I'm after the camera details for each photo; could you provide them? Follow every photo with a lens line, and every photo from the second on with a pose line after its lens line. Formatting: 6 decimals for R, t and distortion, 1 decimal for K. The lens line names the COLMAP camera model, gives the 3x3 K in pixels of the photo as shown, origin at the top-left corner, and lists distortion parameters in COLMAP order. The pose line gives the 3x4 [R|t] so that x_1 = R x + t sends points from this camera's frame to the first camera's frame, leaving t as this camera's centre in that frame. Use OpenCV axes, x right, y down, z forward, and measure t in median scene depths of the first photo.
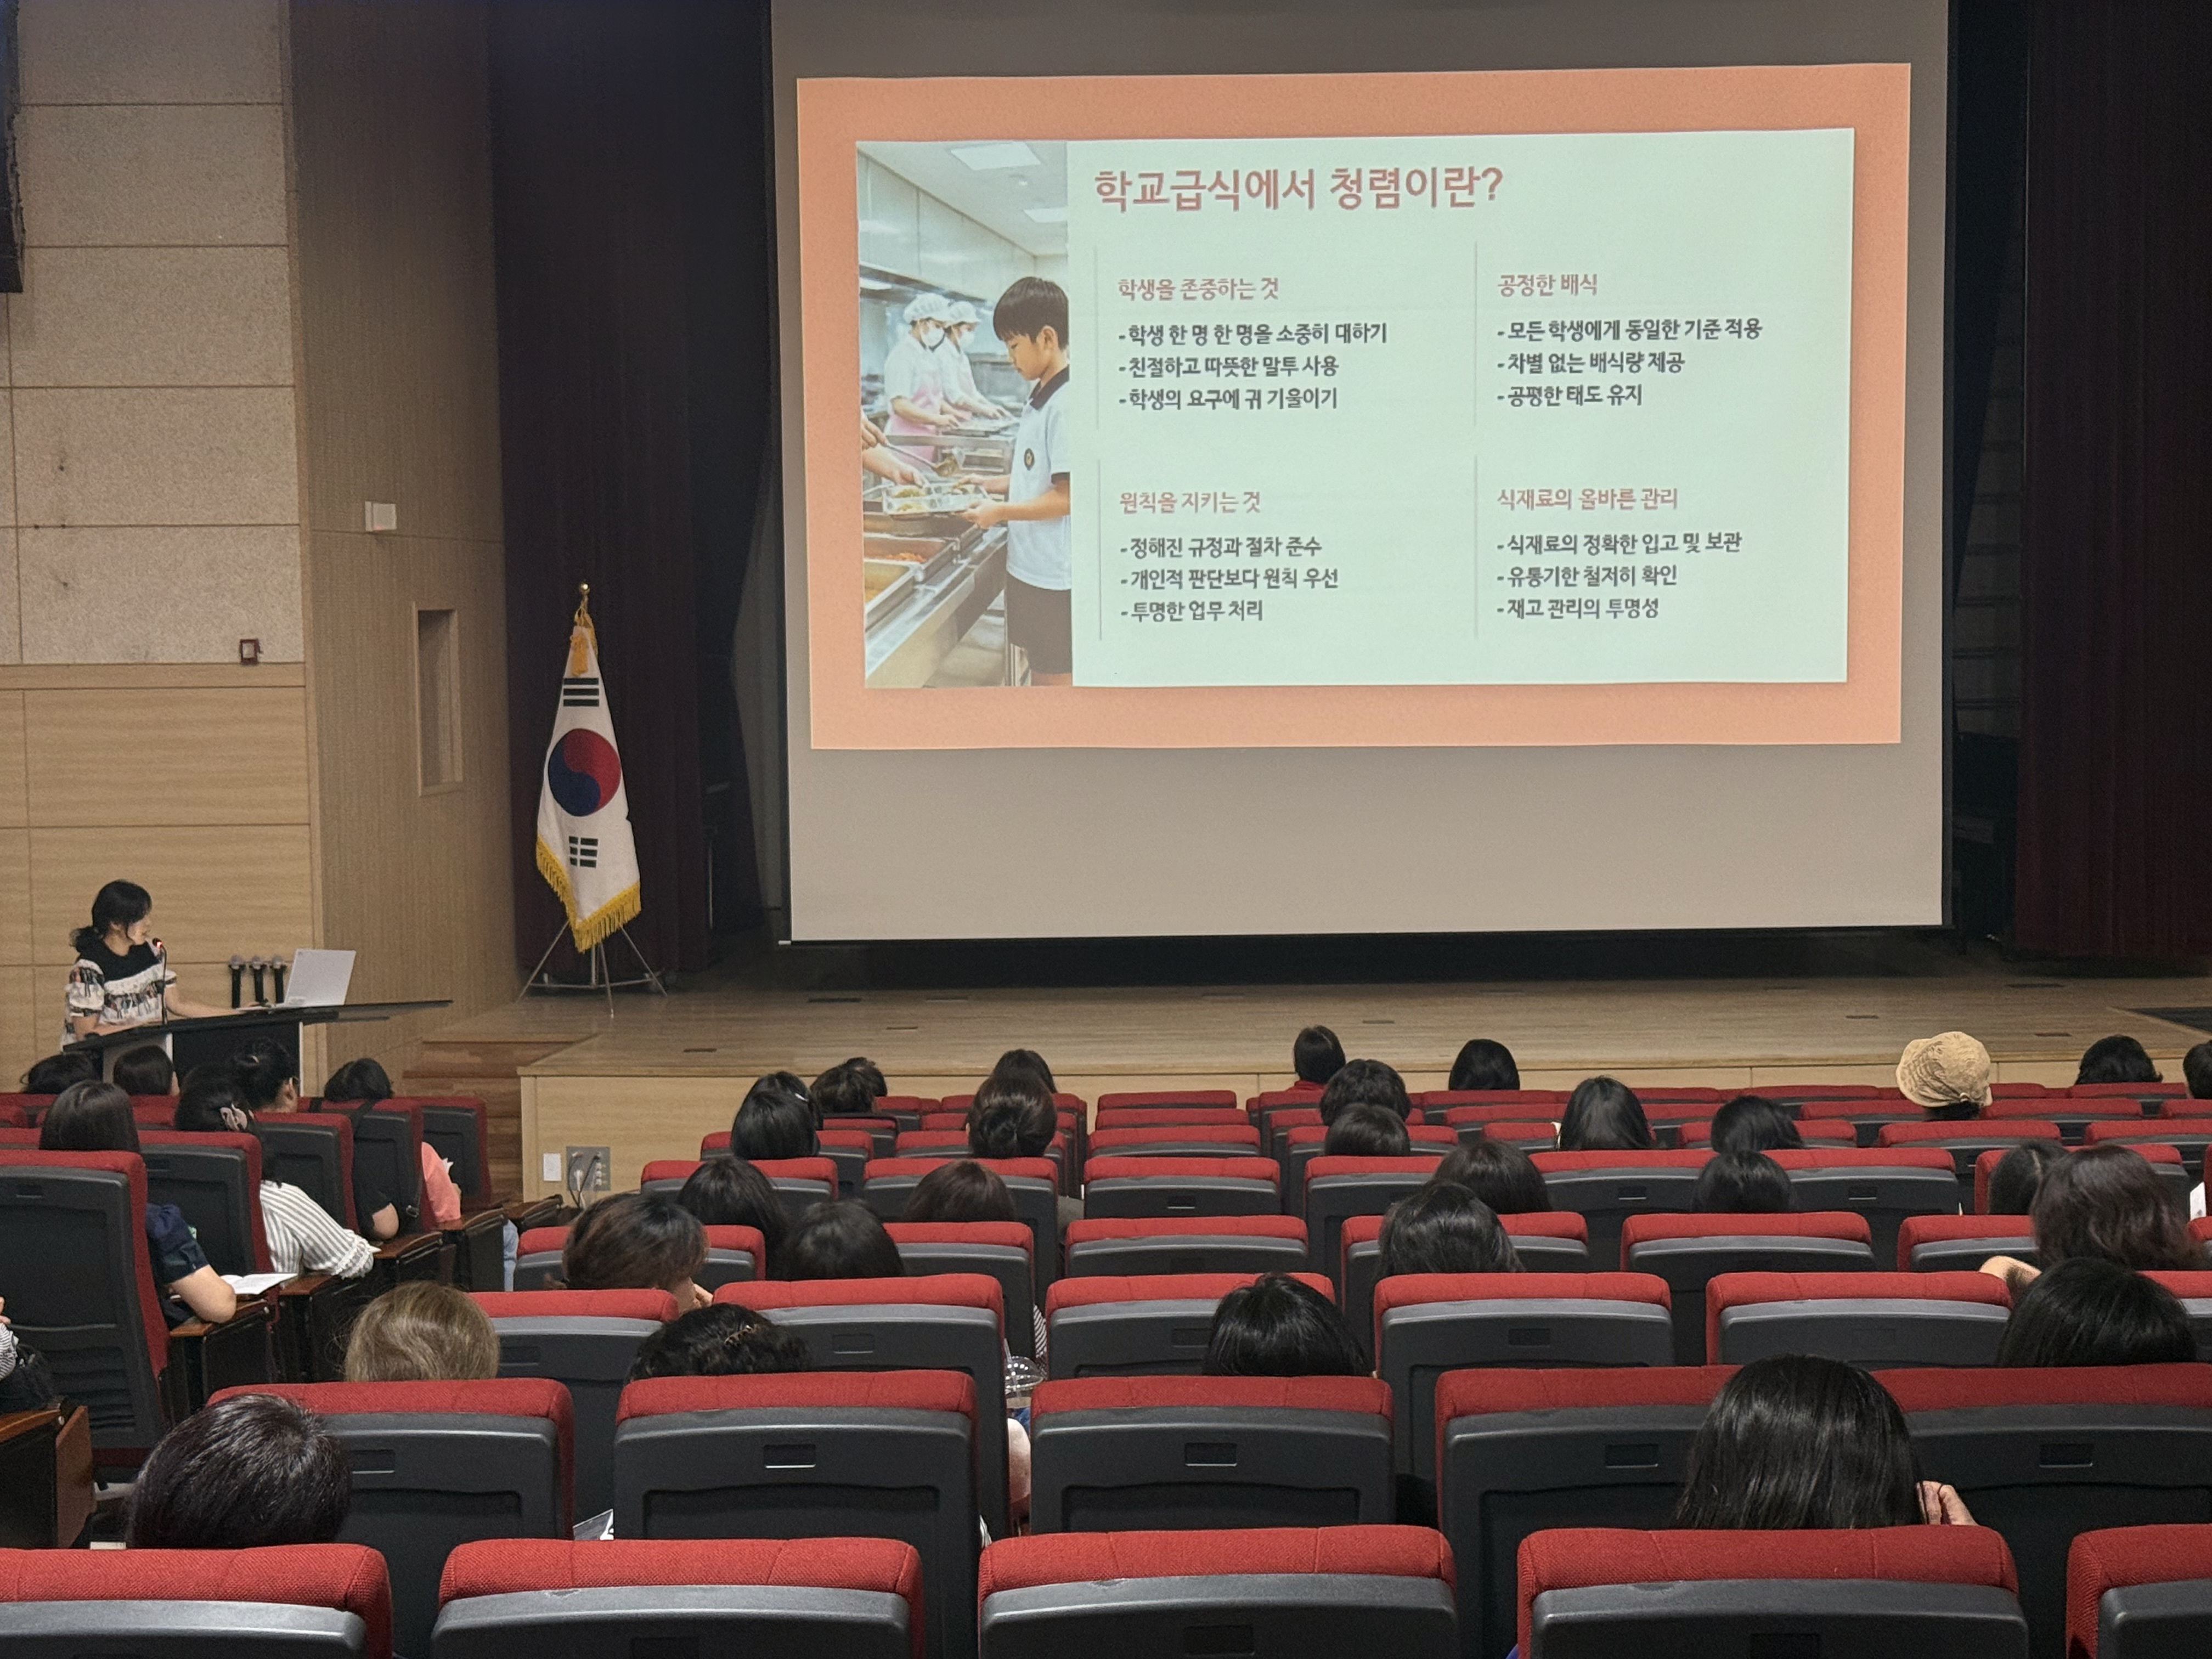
lens RADIAL K [[3371.9, 0, 1074.0], [0, 3371.9, 822.9], [0, 0, 1]] dist [0.103613, 0.000000]
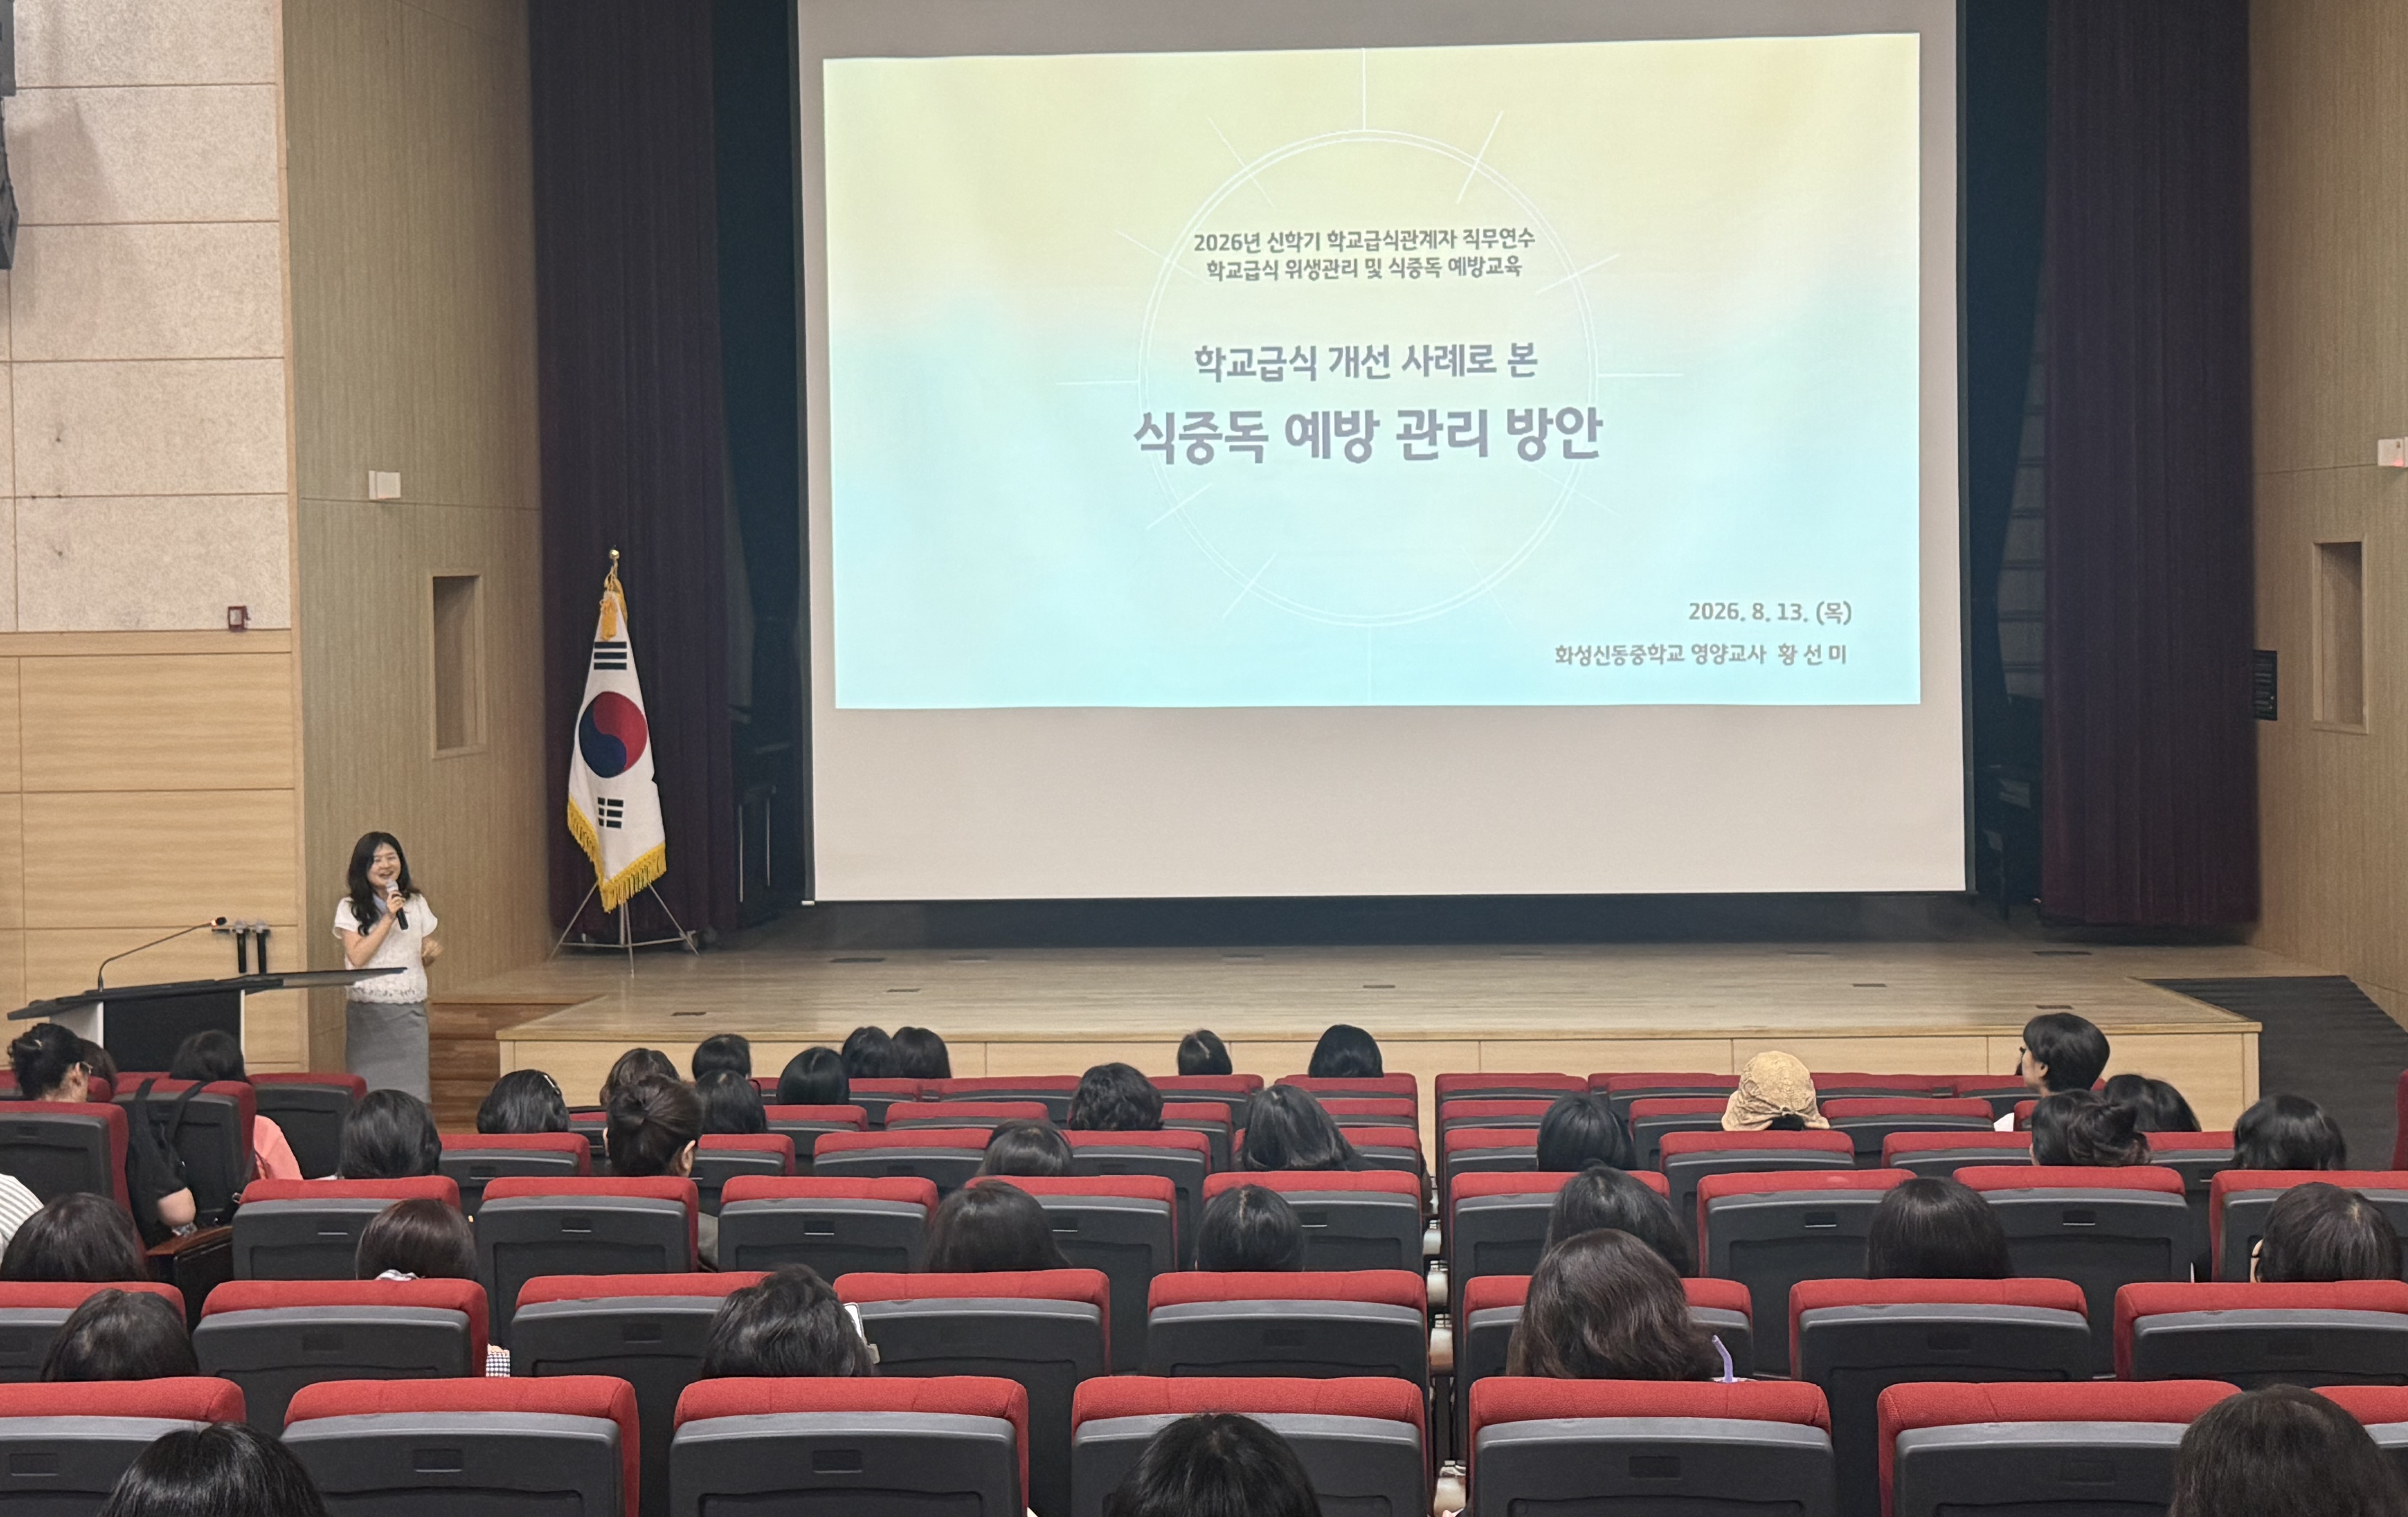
lens RADIAL K [[3132.1, 0, 1157.7], [0, 3132.1, 611.6], [0, 0, 1]] dist [0.103343, 0.000000]
pose [[0.998536, -0.000669, -0.054088, 0.080079], [-0.001984, 0.998798, -0.048972, -0.006598], [0.054056, 0.049007, 0.997335, 0.071498]]
